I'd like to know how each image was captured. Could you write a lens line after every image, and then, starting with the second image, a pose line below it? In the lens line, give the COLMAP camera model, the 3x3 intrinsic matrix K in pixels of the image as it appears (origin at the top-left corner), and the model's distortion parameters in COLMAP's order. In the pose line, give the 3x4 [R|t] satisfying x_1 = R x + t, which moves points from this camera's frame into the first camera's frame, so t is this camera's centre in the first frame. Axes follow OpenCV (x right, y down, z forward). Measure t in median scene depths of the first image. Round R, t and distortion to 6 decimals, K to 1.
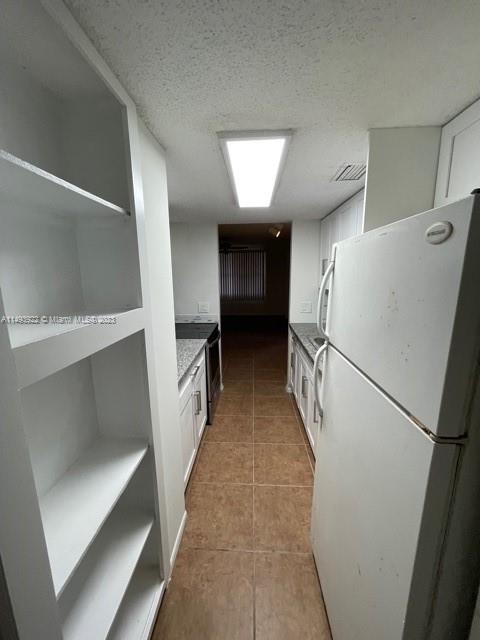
lens RADIAL K [[257.8, 0, 242.1], [0, 257.8, 320.6], [0, 0, 1]] dist [-0.003570, -0.000522]
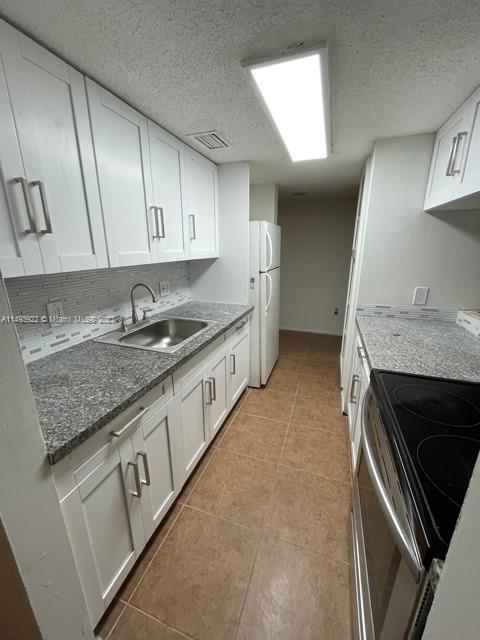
lens RADIAL K [[257.8, 0, 238.6], [0, 257.8, 320.1], [0, 0, 1]] dist [-0.003570, -0.000522]
pose [[-0.954926, -0.067501, 0.289067, -0.030224], [0.068803, 0.896953, 0.436739, -0.215718], [-0.288760, 0.436942, -0.851880, 1.344945]]
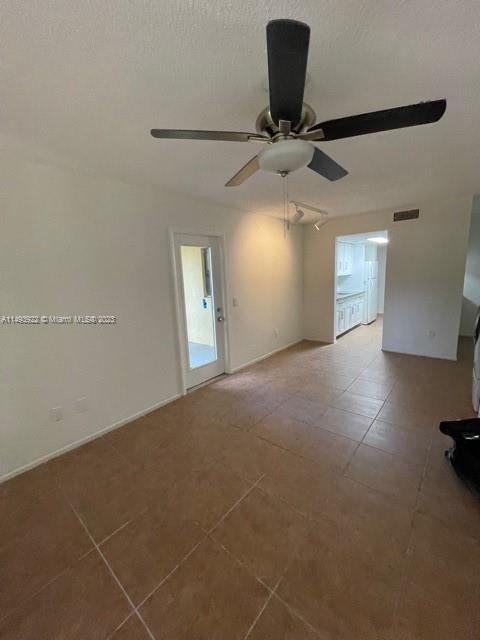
lens RADIAL K [[257.8, 0, 238.0], [0, 257.8, 320.2], [0, 0, 1]] dist [-0.003570, -0.000522]
pose [[-0.778587, -0.073095, 0.623265, -0.397976], [0.169417, 0.931830, 0.320920, -0.574779], [-0.604235, 0.355456, -0.713128, 3.009312]]
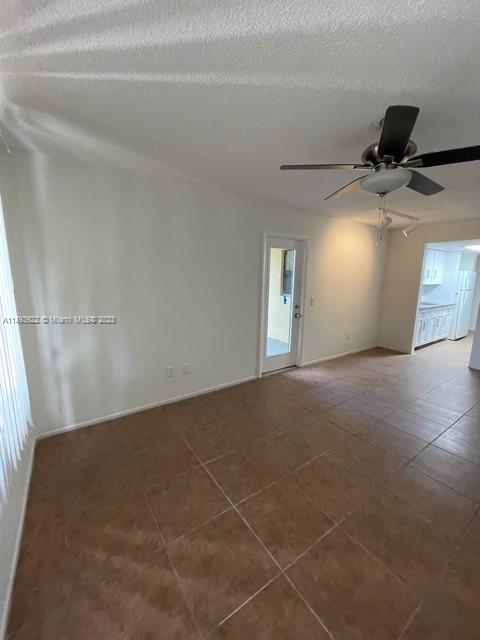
lens RADIAL K [[257.8, 0, 238.4], [0, 257.8, 319.6], [0, 0, 1]] dist [-0.003570, -0.000522]
pose [[-0.594006, -0.142699, 0.791703, -0.455627], [0.142839, 0.949795, 0.278365, -0.598768], [-0.791678, 0.278437, -0.543801, 3.174738]]
